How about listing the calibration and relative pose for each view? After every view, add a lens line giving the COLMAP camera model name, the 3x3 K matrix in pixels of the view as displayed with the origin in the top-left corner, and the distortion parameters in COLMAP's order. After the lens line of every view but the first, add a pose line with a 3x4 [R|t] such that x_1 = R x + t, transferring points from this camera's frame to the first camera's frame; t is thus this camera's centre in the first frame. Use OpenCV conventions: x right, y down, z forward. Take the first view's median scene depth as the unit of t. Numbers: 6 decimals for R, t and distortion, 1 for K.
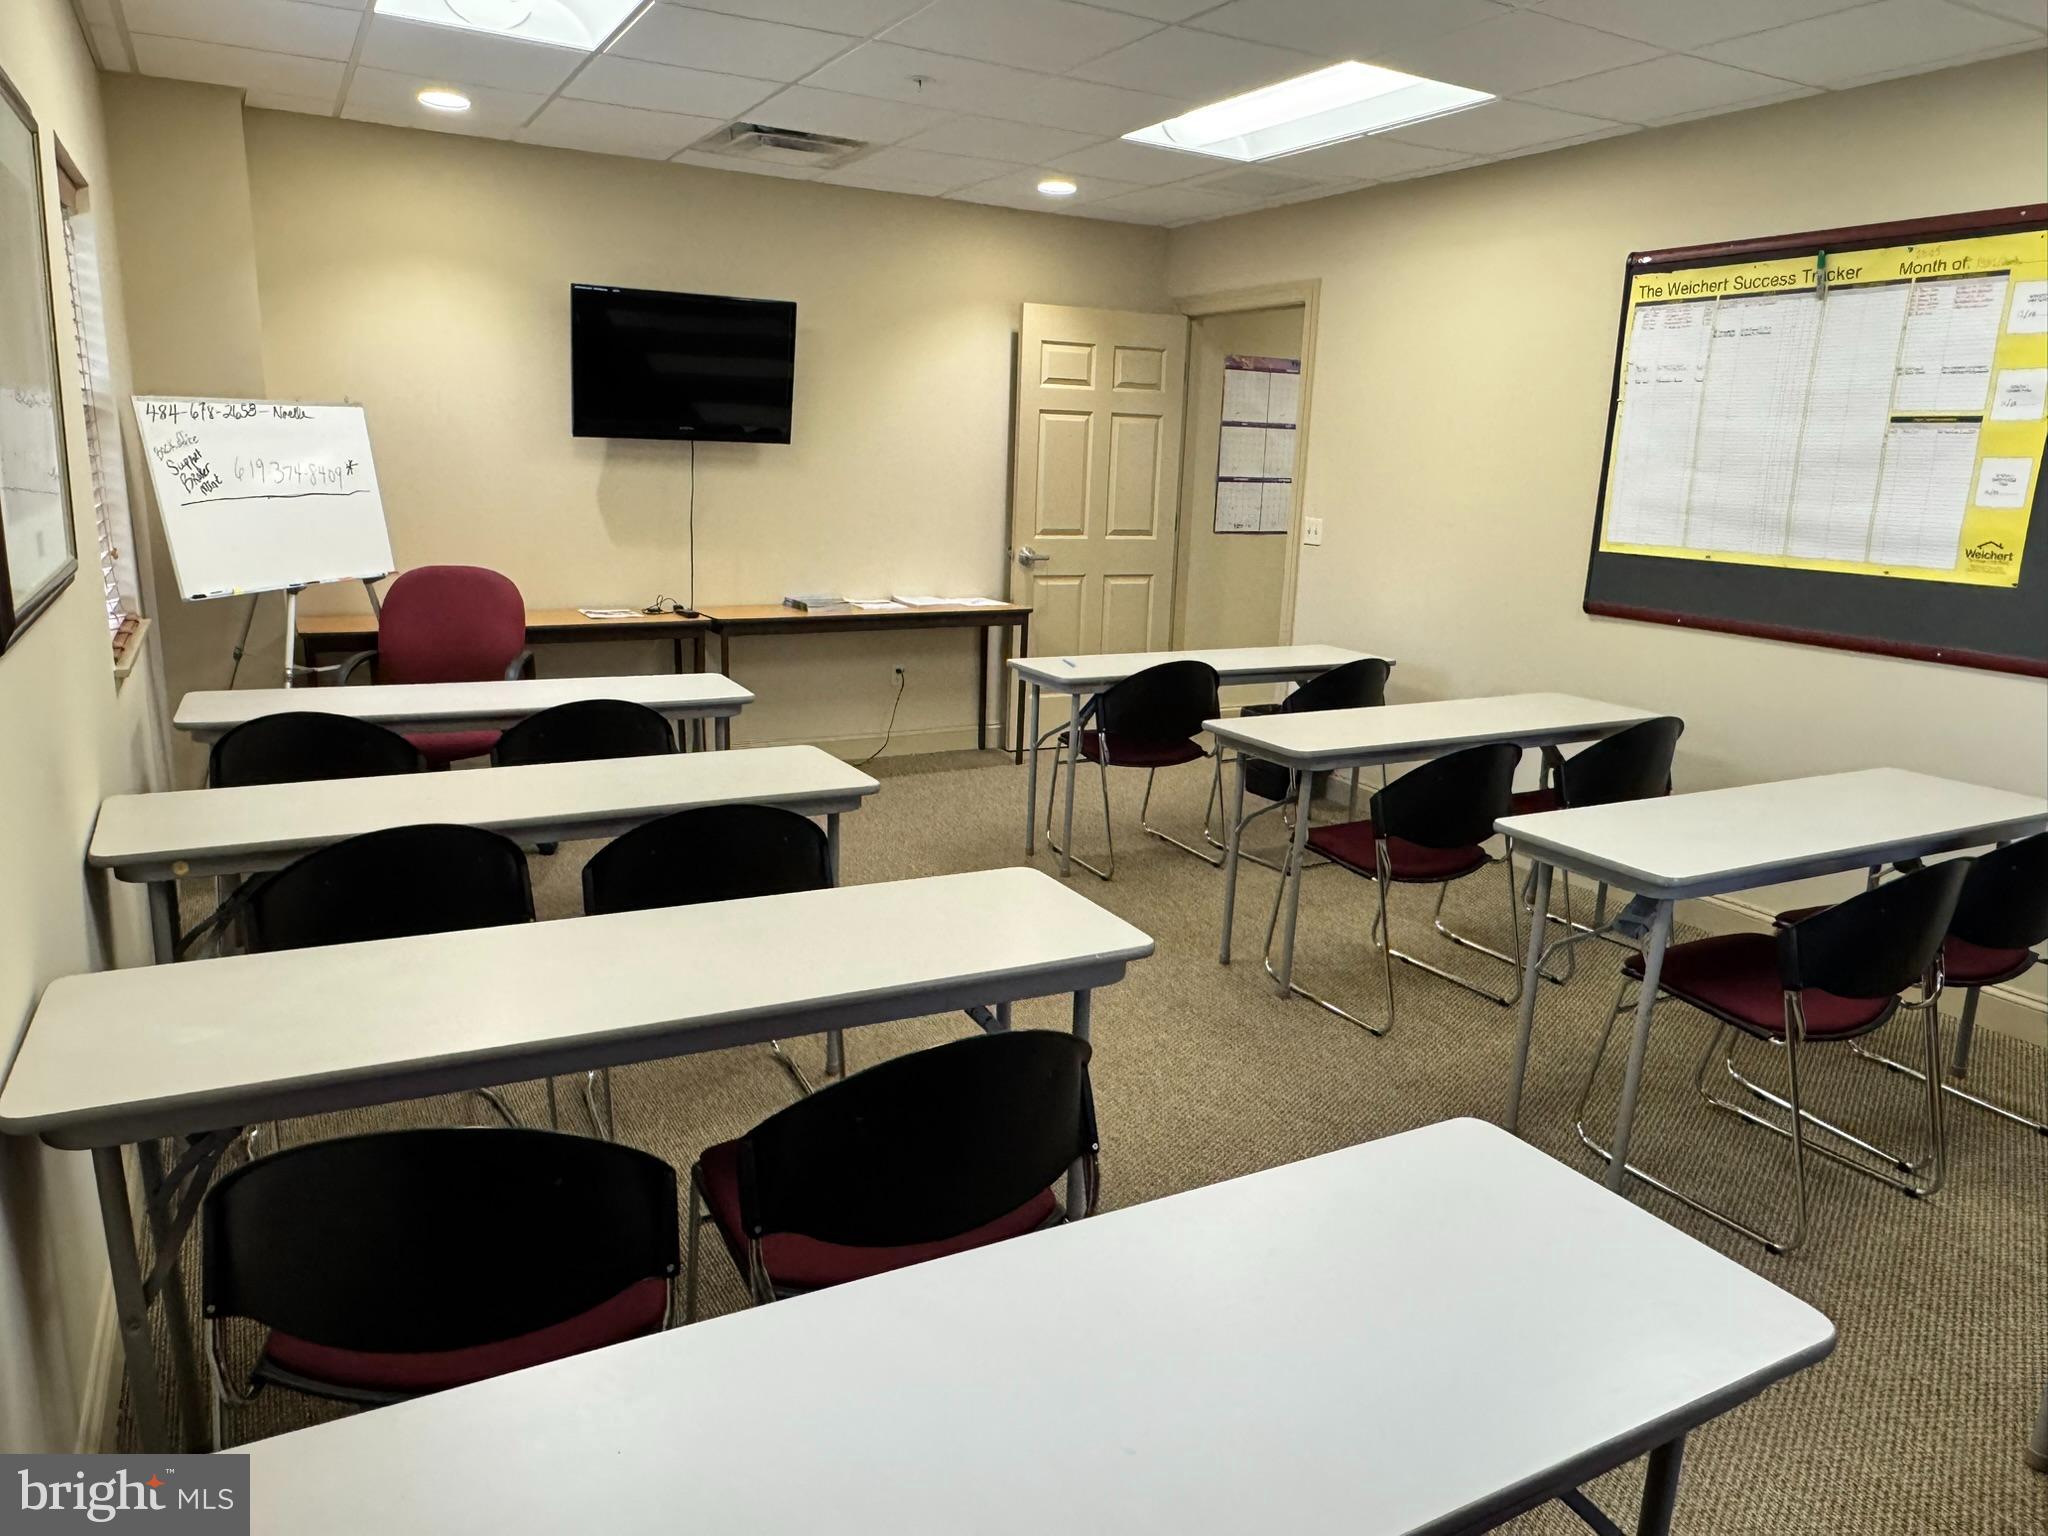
lens RADIAL K [[1364.7, 0, 1024.0], [0, 1364.7, 768.0], [0, 0, 1]] dist [-0.006962, -0.000574]
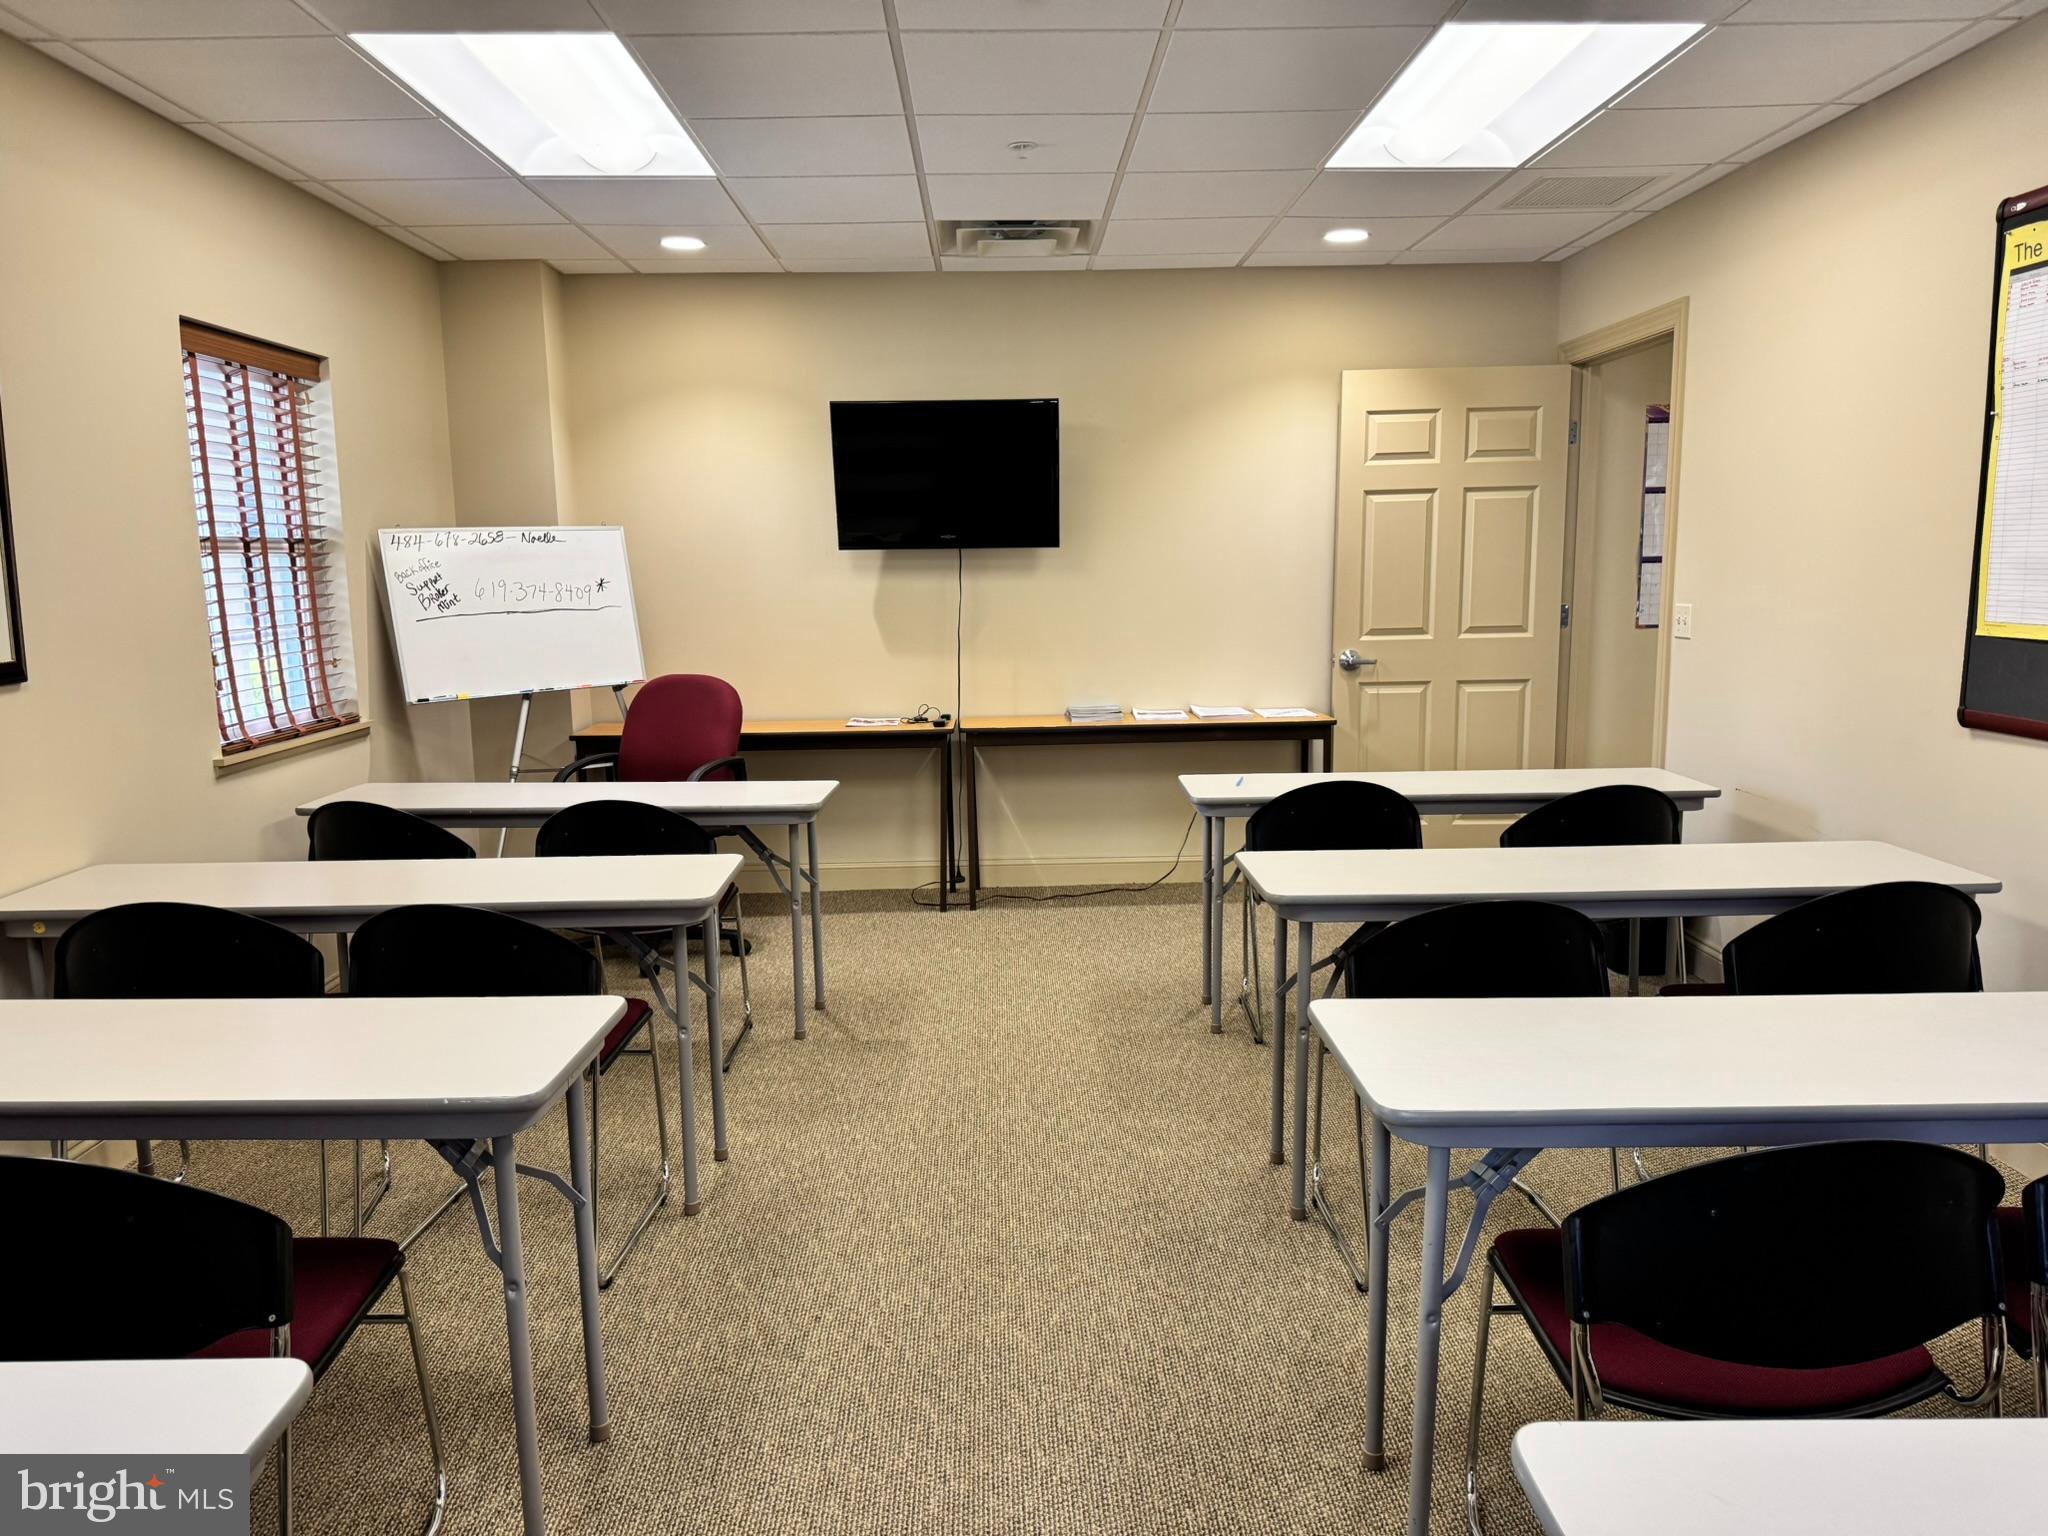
lens RADIAL K [[1444.0, 0, 1013.6], [0, 1444.0, 777.3], [0, 0, 1]] dist [0.073765, -0.084550]
pose [[0.878561, 0.024900, -0.476981, 0.318638], [-0.063948, 0.995781, -0.065806, -0.009865], [0.473331, 0.088316, 0.876446, 0.130866]]
